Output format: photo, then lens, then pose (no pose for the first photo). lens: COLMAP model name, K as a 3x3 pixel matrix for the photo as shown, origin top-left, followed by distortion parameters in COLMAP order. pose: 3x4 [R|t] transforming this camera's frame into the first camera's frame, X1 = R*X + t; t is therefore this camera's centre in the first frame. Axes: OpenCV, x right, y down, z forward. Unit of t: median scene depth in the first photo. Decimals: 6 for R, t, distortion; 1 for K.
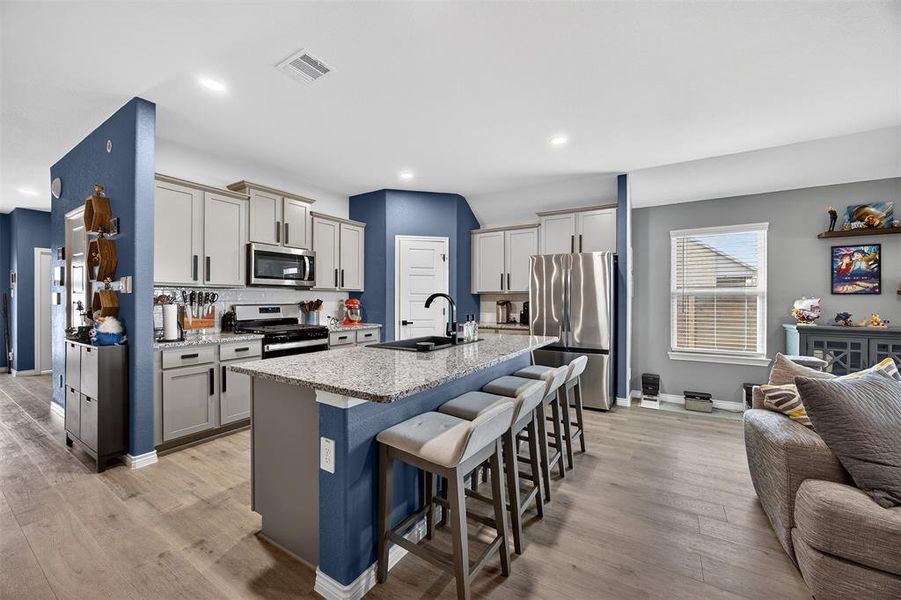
lens RADIAL K [[348.9, 0, 453.1], [0, 348.9, 298.1], [0, 0, 1]] dist [-0.020862, 0.005821]
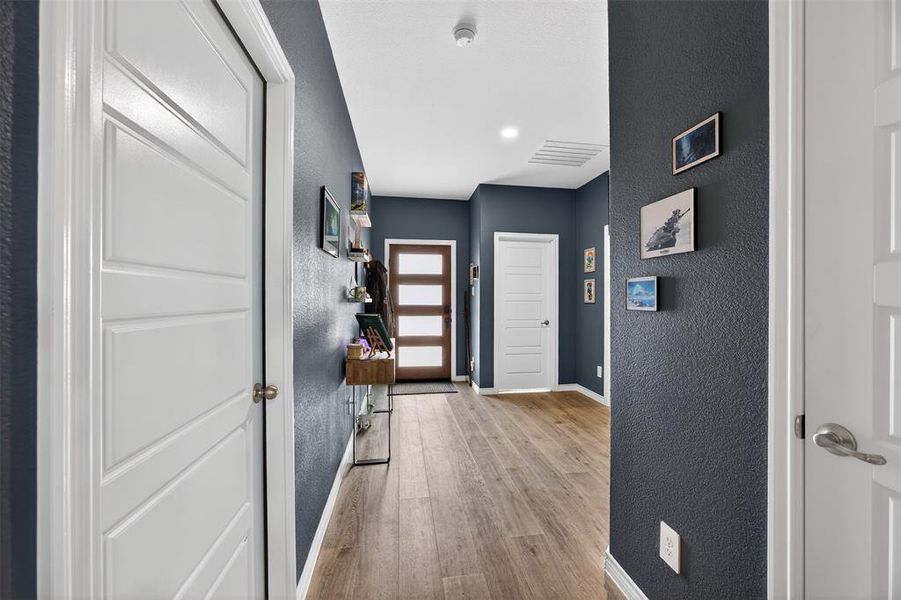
lens RADIAL K [[348.9, 0, 453.1], [0, 348.9, 298.1], [0, 0, 1]] dist [-0.020862, 0.005821]
pose [[0.650016, 0.003252, -0.759913, -1.096106], [-0.002203, 0.999995, 0.002395, 0.001416], [0.759917, 0.000118, 0.650020, 0.667179]]
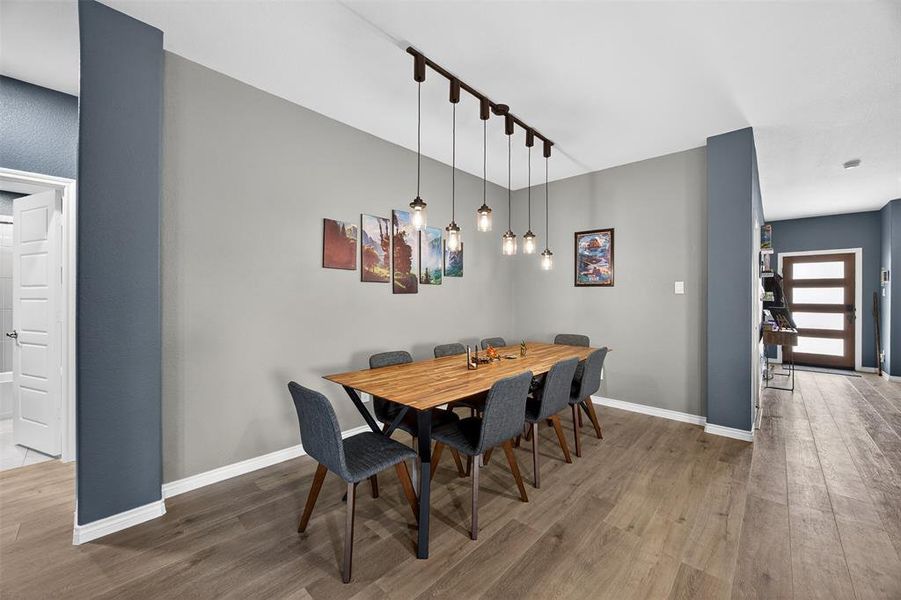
lens RADIAL K [[348.9, 0, 453.1], [0, 348.9, 298.1], [0, 0, 1]] dist [-0.020862, 0.005821]
pose [[-0.196637, 0.002995, -0.980472, -0.200113], [-0.001488, 0.999993, 0.003353, 0.000613], [0.980475, 0.002118, -0.196632, 0.026400]]
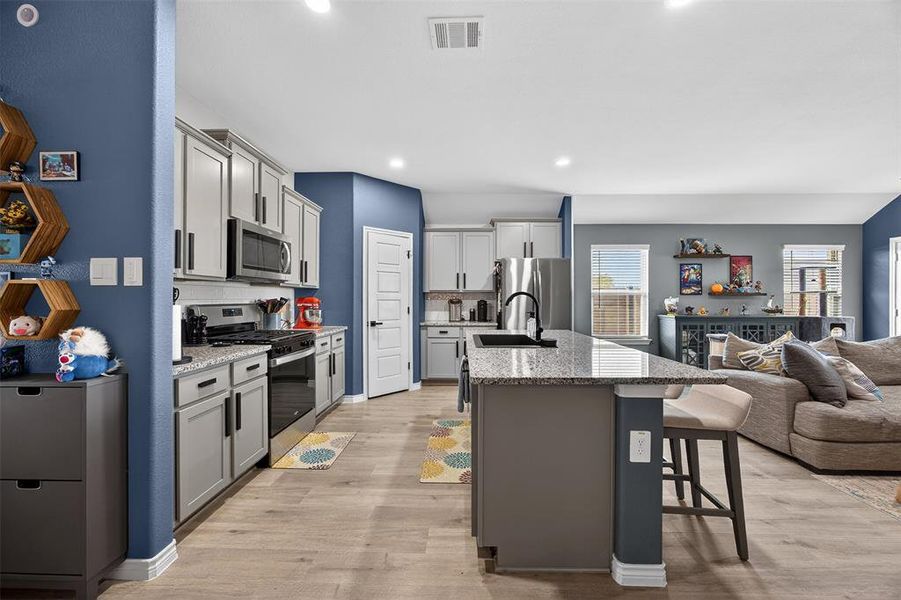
lens RADIAL K [[348.9, 0, 453.1], [0, 348.9, 298.1], [0, 0, 1]] dist [-0.020862, 0.005821]
pose [[0.866807, 0.000770, 0.498643, -0.542874], [-0.001877, 0.999997, 0.001718, 0.003120], [-0.498640, -0.002425, 0.866806, 0.153661]]
